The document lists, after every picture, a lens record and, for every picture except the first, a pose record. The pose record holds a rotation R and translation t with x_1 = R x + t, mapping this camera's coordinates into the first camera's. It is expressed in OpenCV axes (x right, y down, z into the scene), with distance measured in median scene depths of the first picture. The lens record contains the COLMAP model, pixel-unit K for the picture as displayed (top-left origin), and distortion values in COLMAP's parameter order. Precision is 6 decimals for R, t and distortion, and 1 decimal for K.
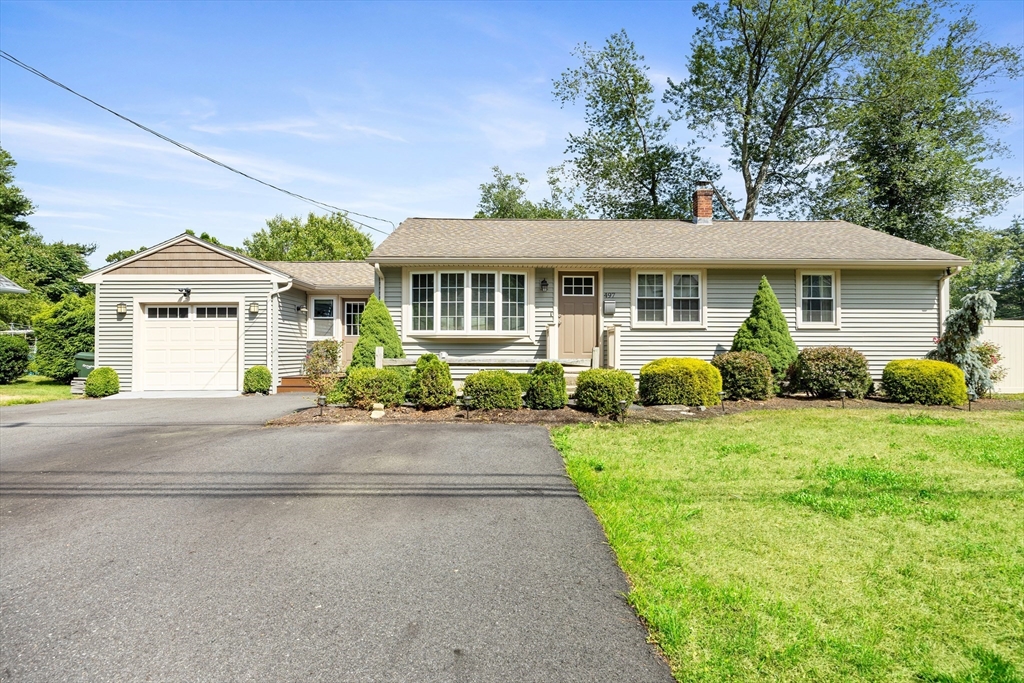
lens RADIAL K [[557.1, 0, 509.5], [0, 557.1, 346.4], [0, 0, 1]] dist [-0.002461, -0.000419]
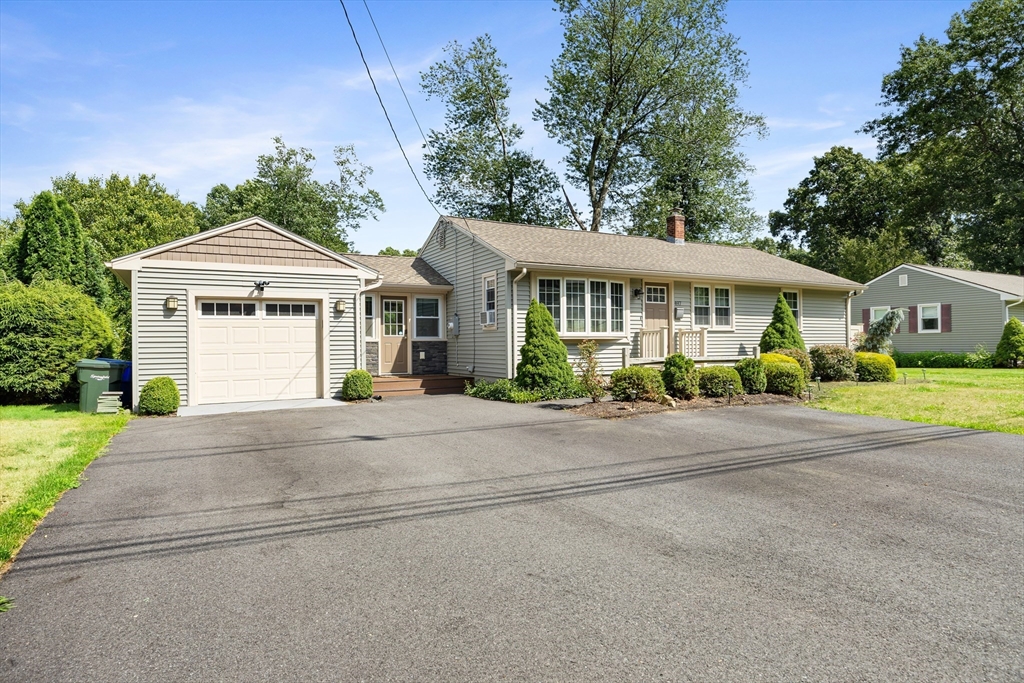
lens RADIAL K [[607.6, 0, 512.0], [0, 607.6, 341.5], [0, 0, 1]] dist [-0.001661, -0.002251]
pose [[0.880463, -0.005488, 0.474083, -0.761540], [0.007116, 0.999973, -0.001640, -0.008962], [-0.474061, 0.004818, 0.880479, 0.005246]]
